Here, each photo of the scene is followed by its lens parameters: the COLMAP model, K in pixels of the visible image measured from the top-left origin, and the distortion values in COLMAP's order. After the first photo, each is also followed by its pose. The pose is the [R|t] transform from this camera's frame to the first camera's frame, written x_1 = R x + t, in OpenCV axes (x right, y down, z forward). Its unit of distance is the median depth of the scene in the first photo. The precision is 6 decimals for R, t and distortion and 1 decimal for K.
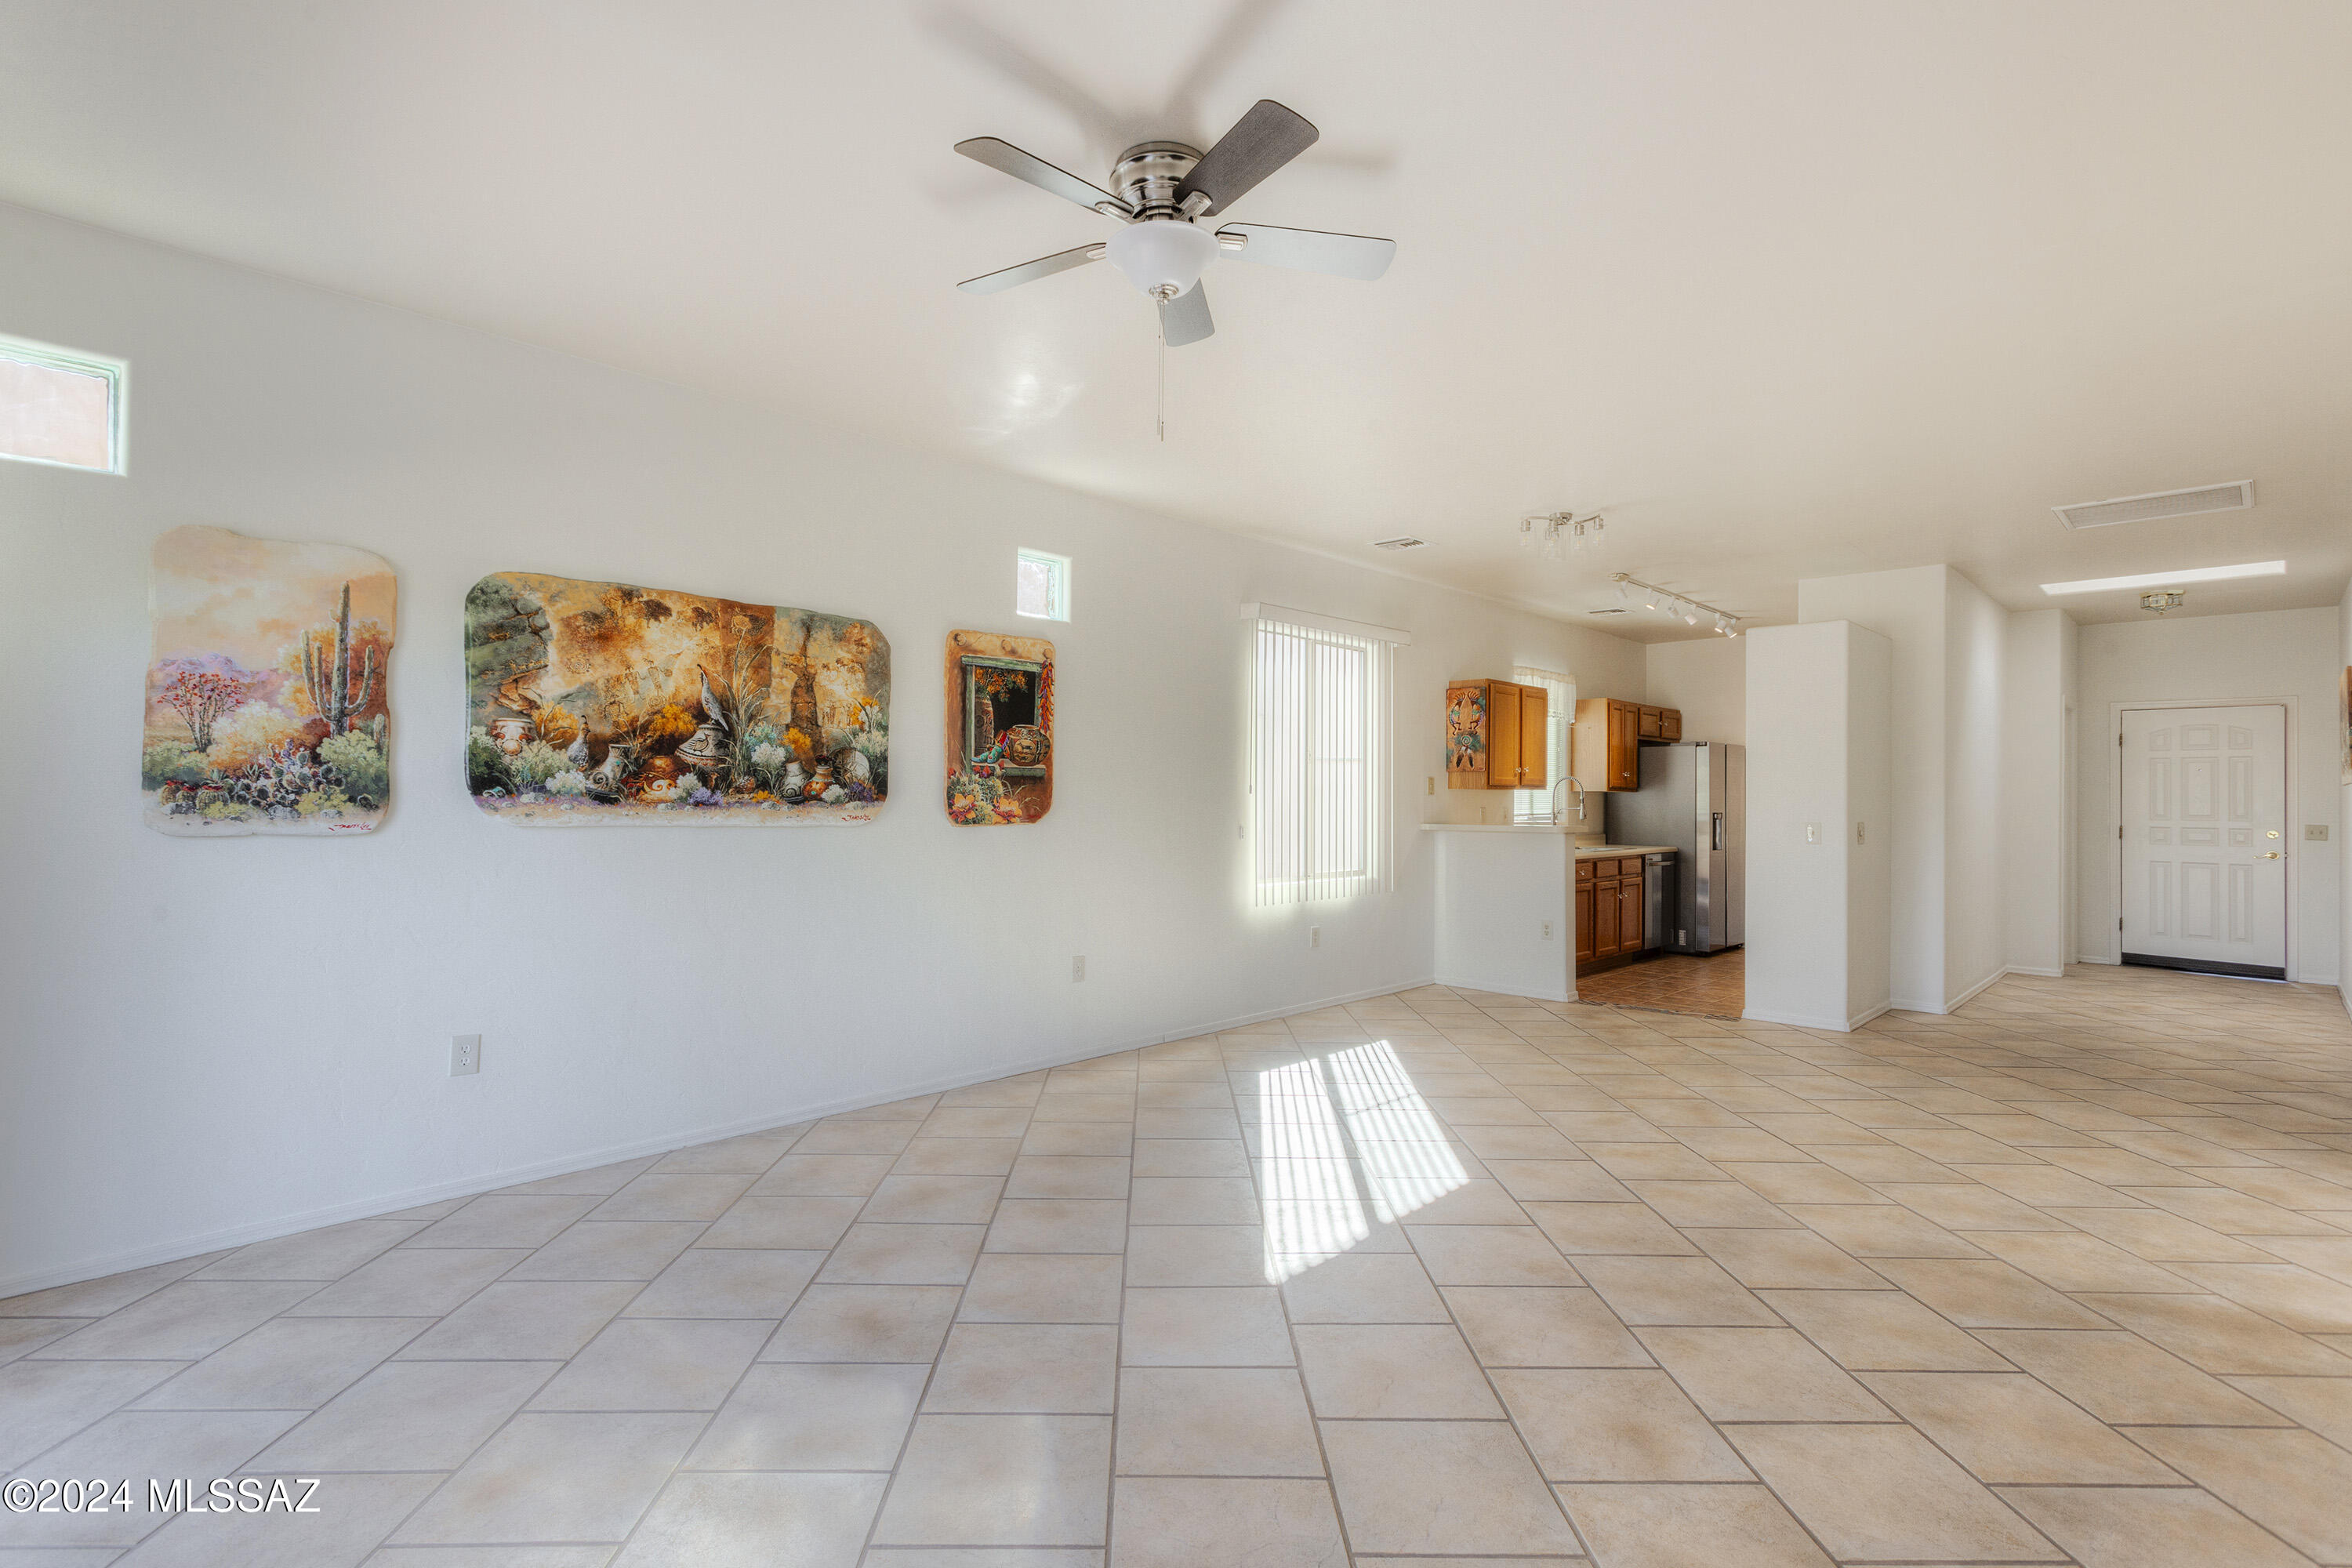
lens RADIAL K [[1113.0, 0, 1176.0], [0, 1113.0, 784.0], [0, 0, 1]] dist [-0.001558, 0.000071]
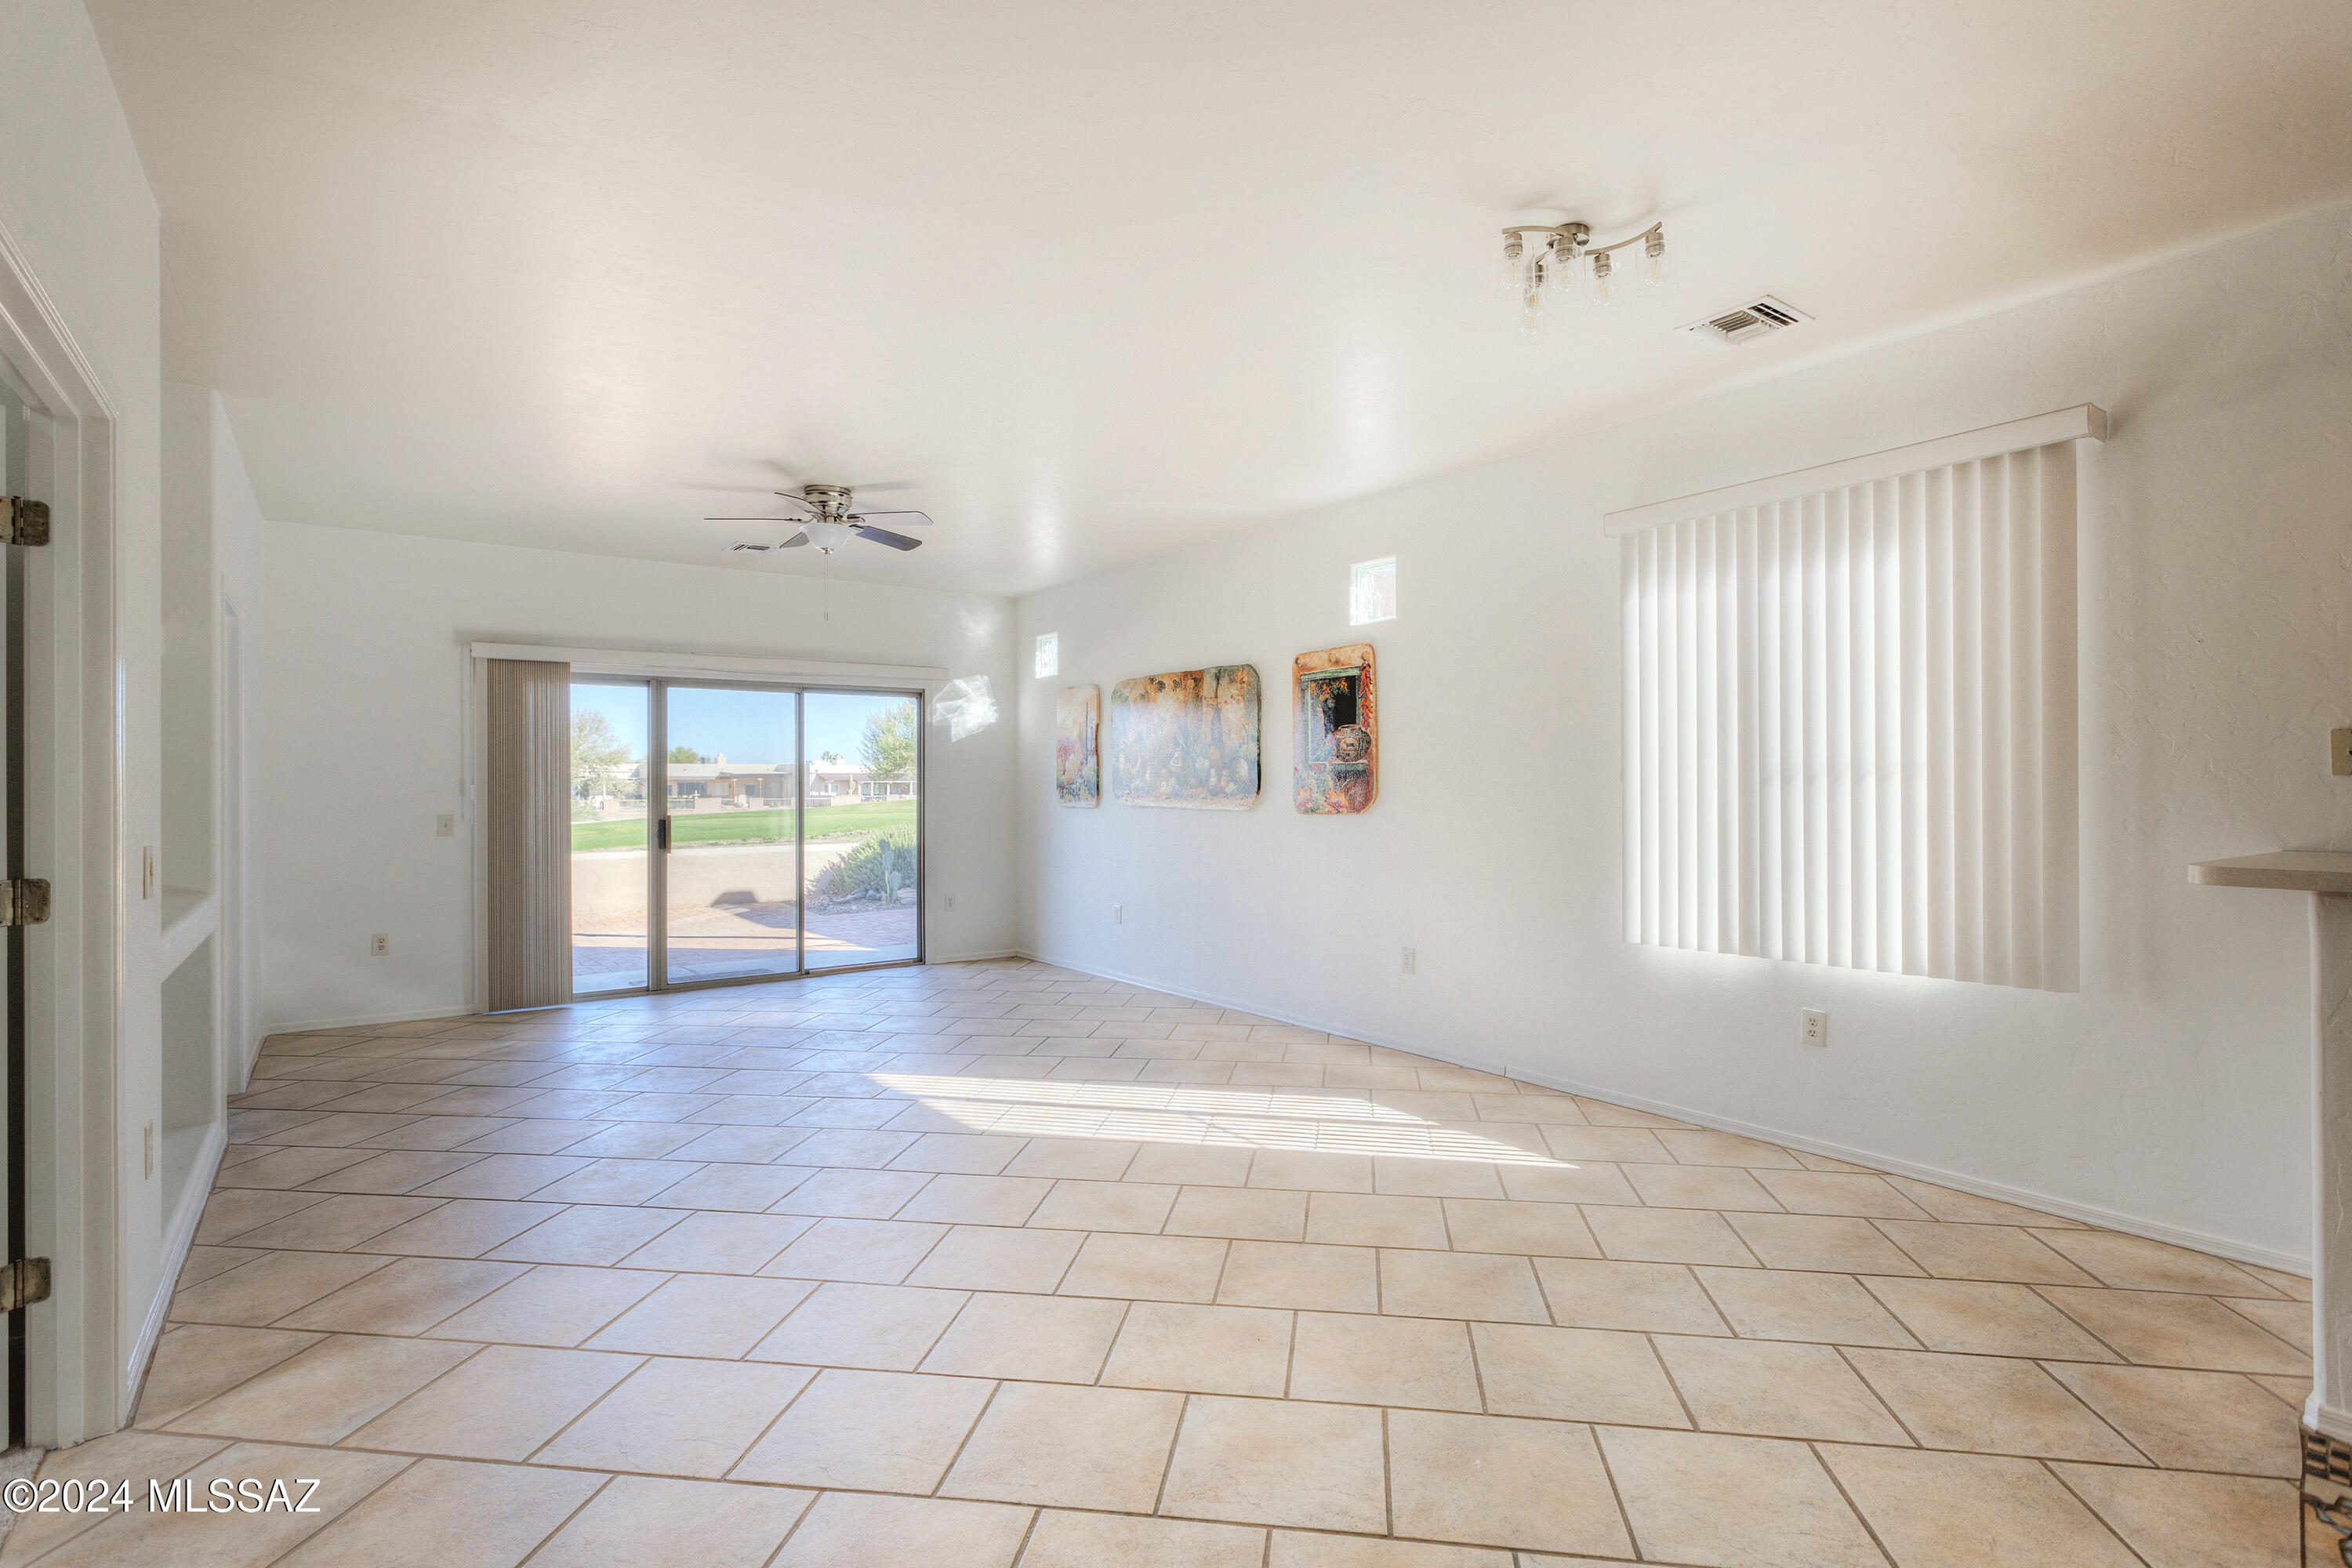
lens RADIAL K [[1131.6, 0, 1176.0], [0, 1131.6, 784.0], [0, 0, 1]] dist [0.000913, 0.000459]
pose [[-0.169461, -0.009051, -0.985495, 1.156924], [0.014372, 0.999829, -0.011654, 0.018863], [0.985432, -0.016139, -0.169302, 1.176988]]
